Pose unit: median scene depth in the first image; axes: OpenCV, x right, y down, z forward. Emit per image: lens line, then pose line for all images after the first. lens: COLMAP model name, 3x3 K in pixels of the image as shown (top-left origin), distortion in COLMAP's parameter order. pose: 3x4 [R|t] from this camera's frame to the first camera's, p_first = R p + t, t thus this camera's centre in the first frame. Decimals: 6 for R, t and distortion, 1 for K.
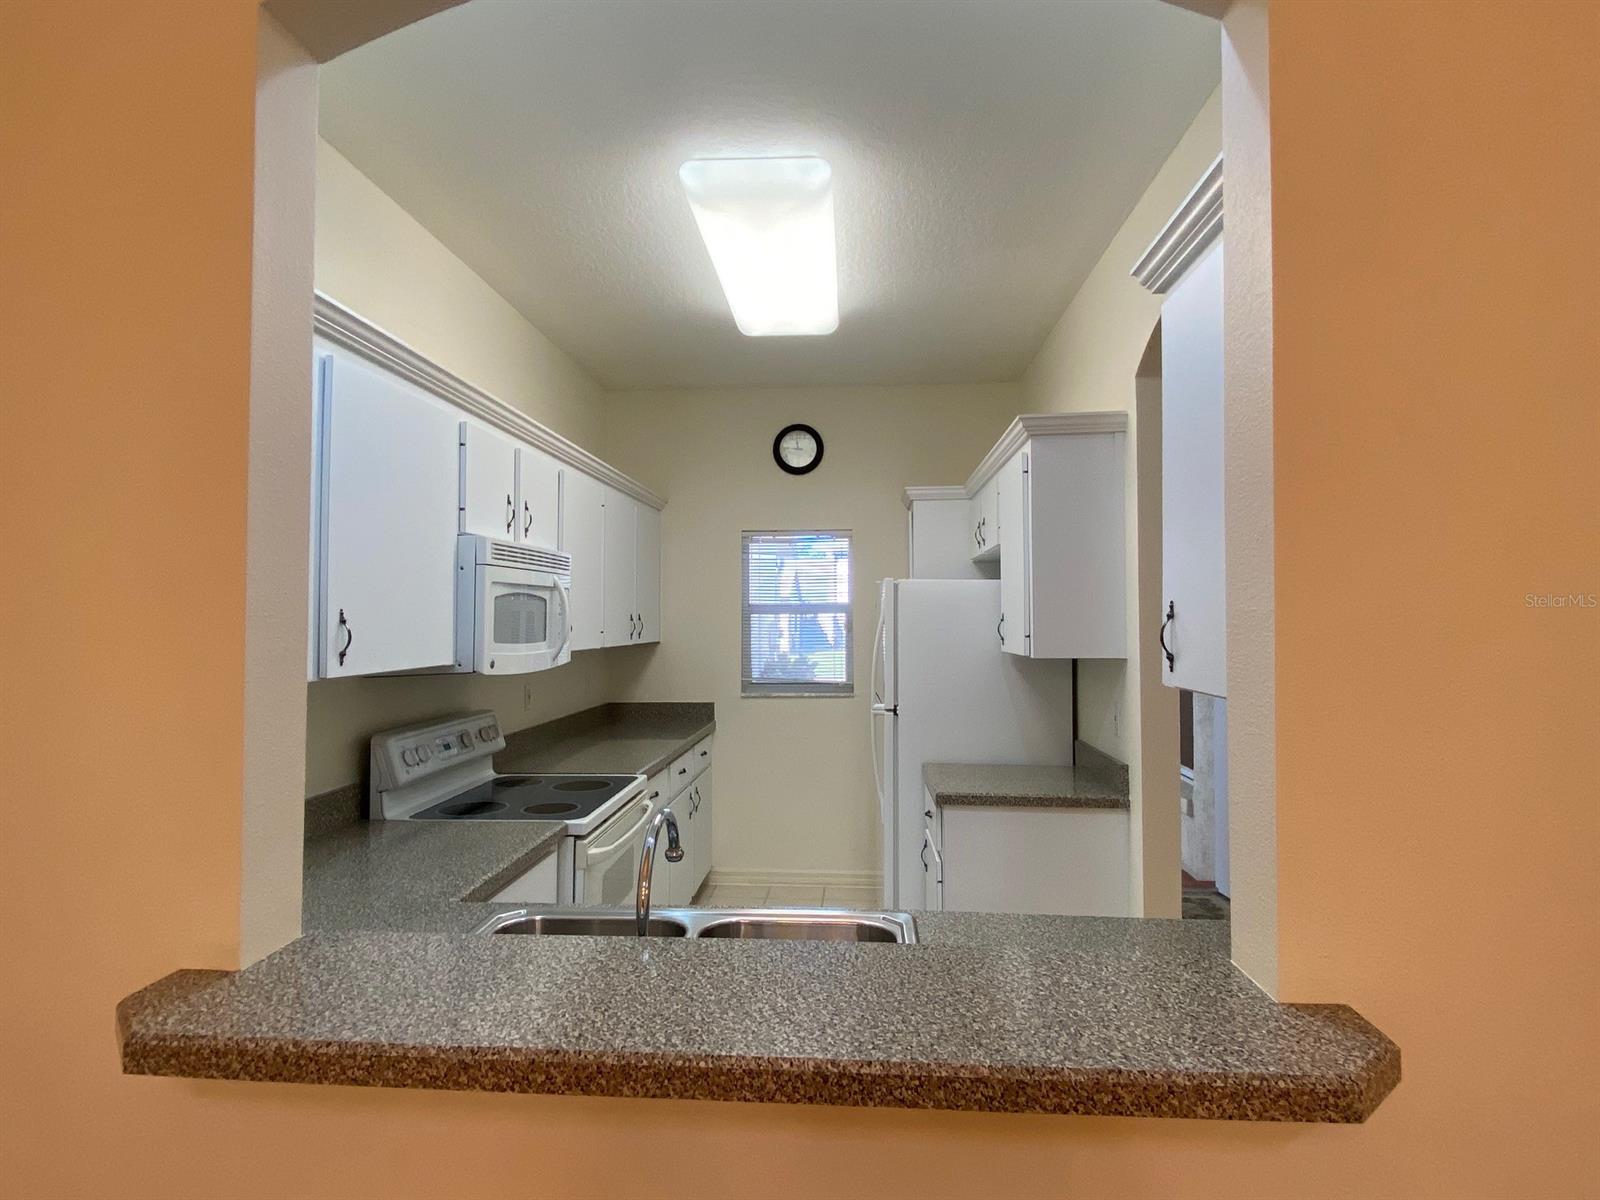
lens RADIAL K [[865.4, 0, 802.8], [0, 865.4, 603.5], [0, 0, 1]] dist [0.013883, -0.007903]
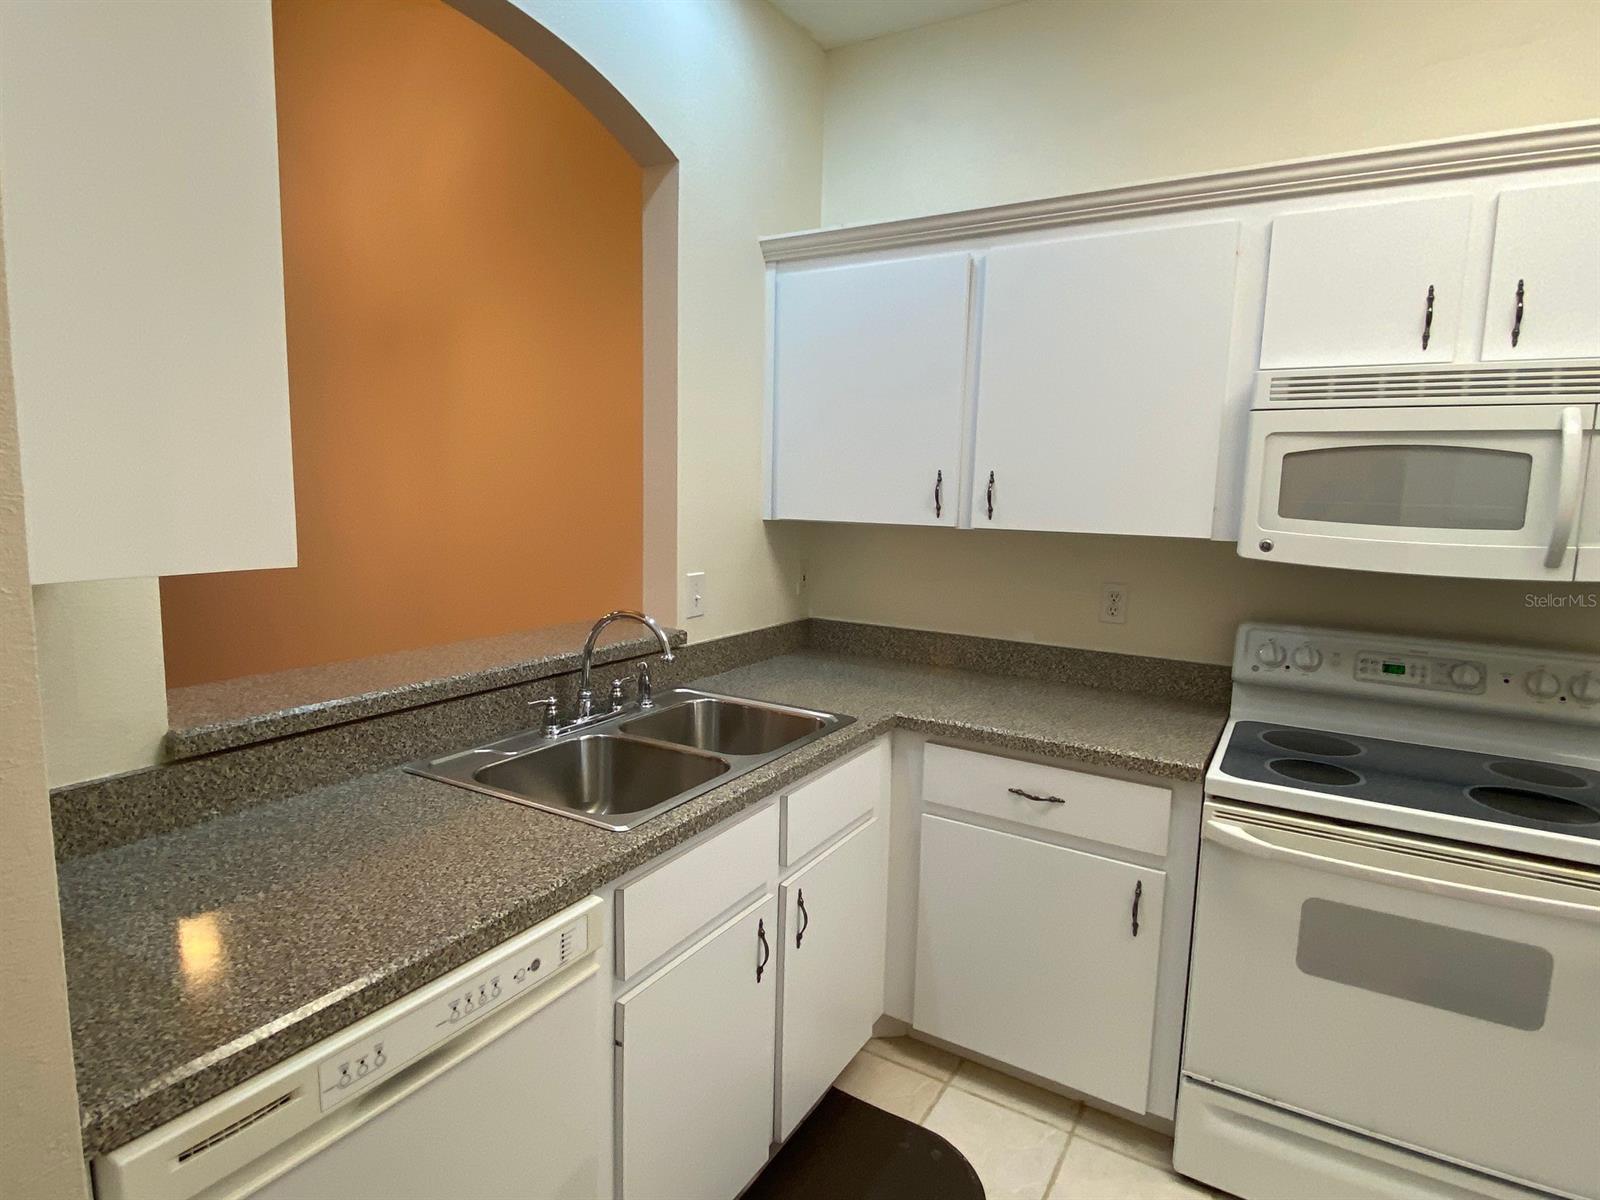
lens RADIAL K [[865.4, 0, 796.9], [0, 865.4, 584.0], [0, 0, 1]] dist [0.013883, -0.007903]
pose [[-0.462307, 0.088936, -0.882248, 0.489255], [-0.010549, 0.994335, 0.105763, 0.027703], [0.886657, 0.058202, -0.458750, 0.986830]]
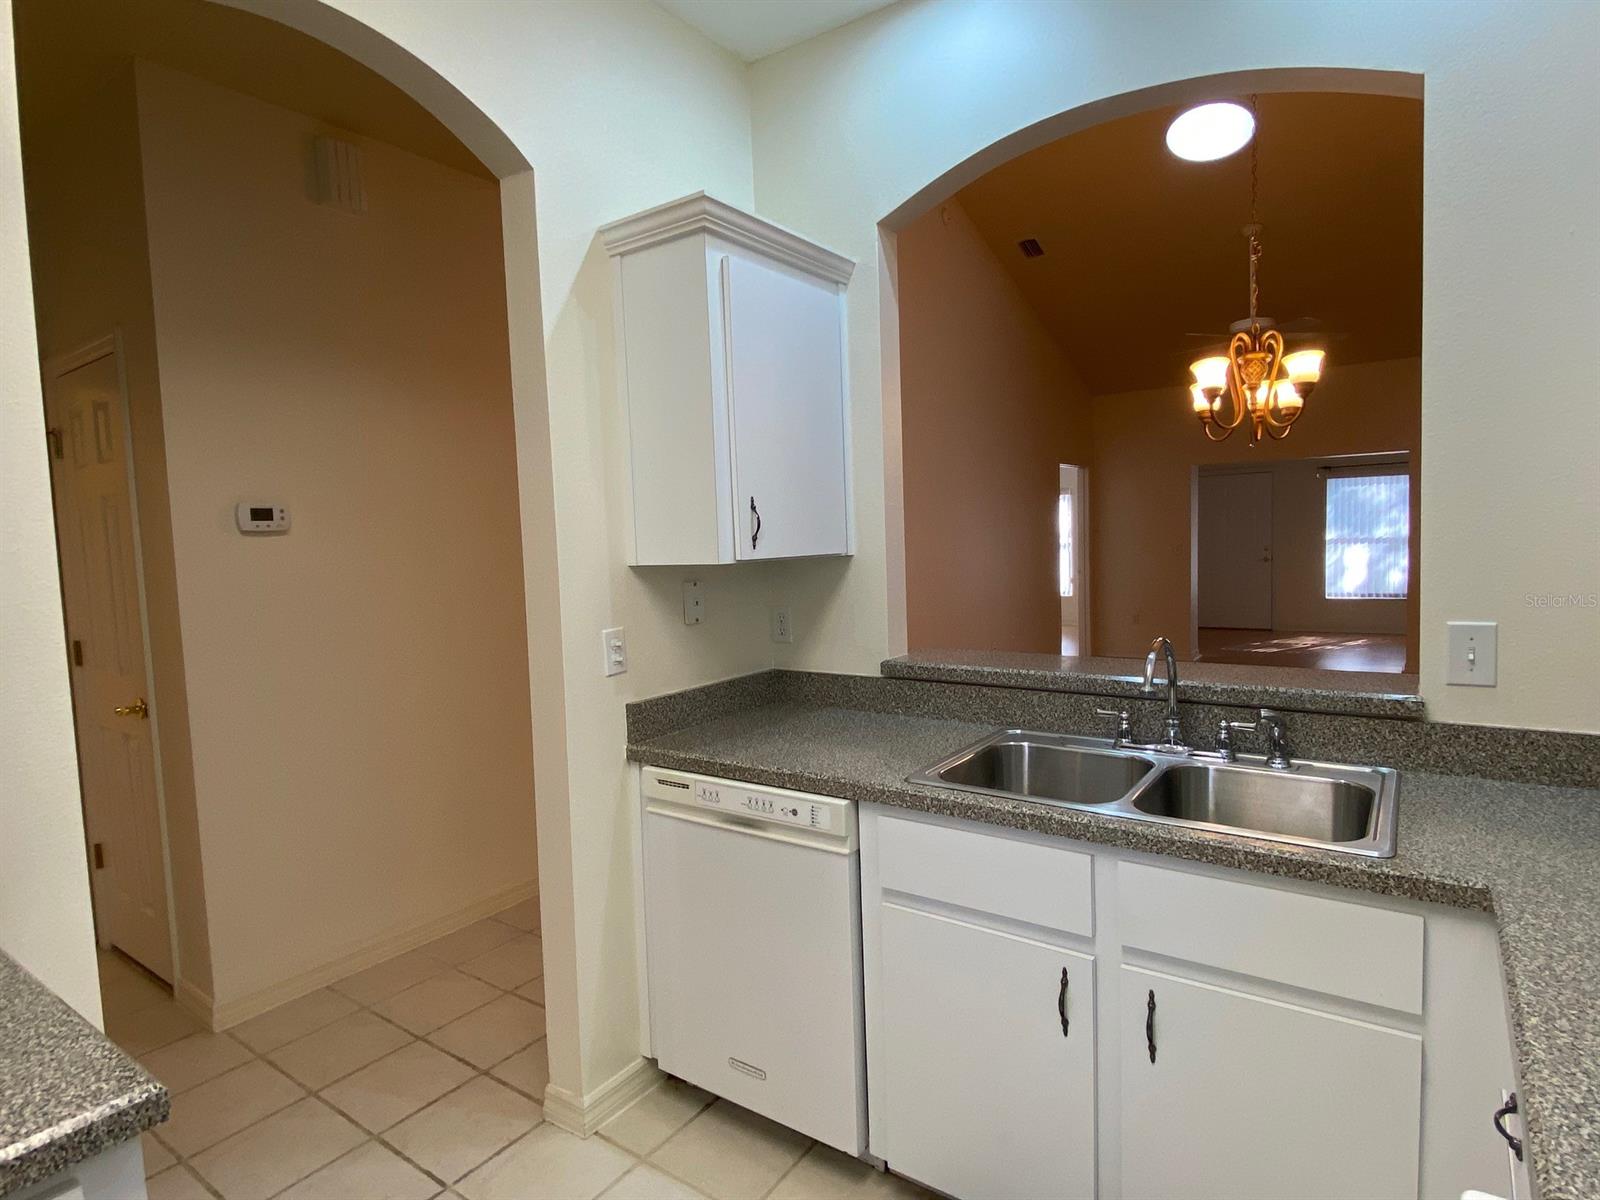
lens RADIAL K [[865.4, 0, 794.7], [0, 865.4, 592.8], [0, 0, 1]] dist [0.013883, -0.007903]
pose [[-0.847446, -0.008702, 0.530811, -0.208101], [0.022923, 0.998333, 0.052964, 0.047322], [-0.530387, 0.057052, -0.845834, 1.280149]]
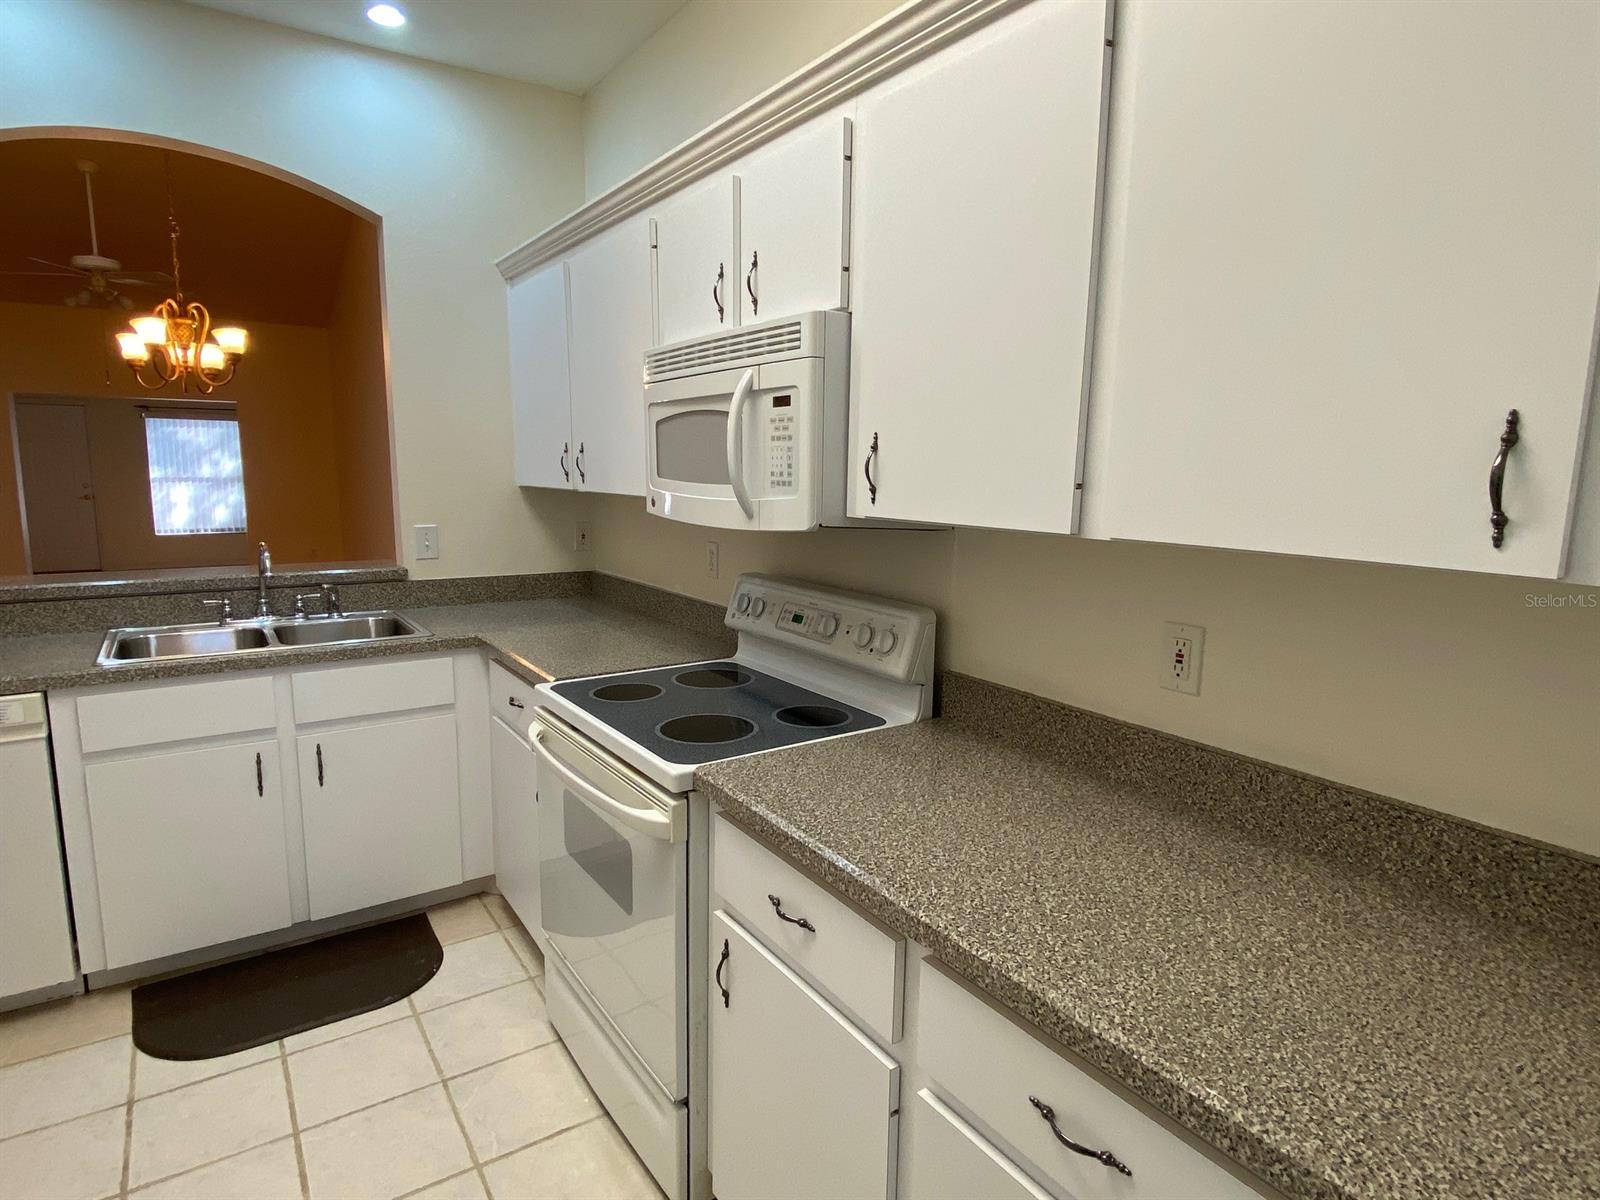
lens RADIAL K [[865.4, 0, 797.0], [0, 865.4, 593.3], [0, 0, 1]] dist [0.013883, -0.007903]
pose [[-0.780903, 0.080209, -0.619481, 0.070209], [-0.004897, 0.990905, 0.134474, 0.043532], [0.624633, 0.108045, -0.773408, 1.763894]]
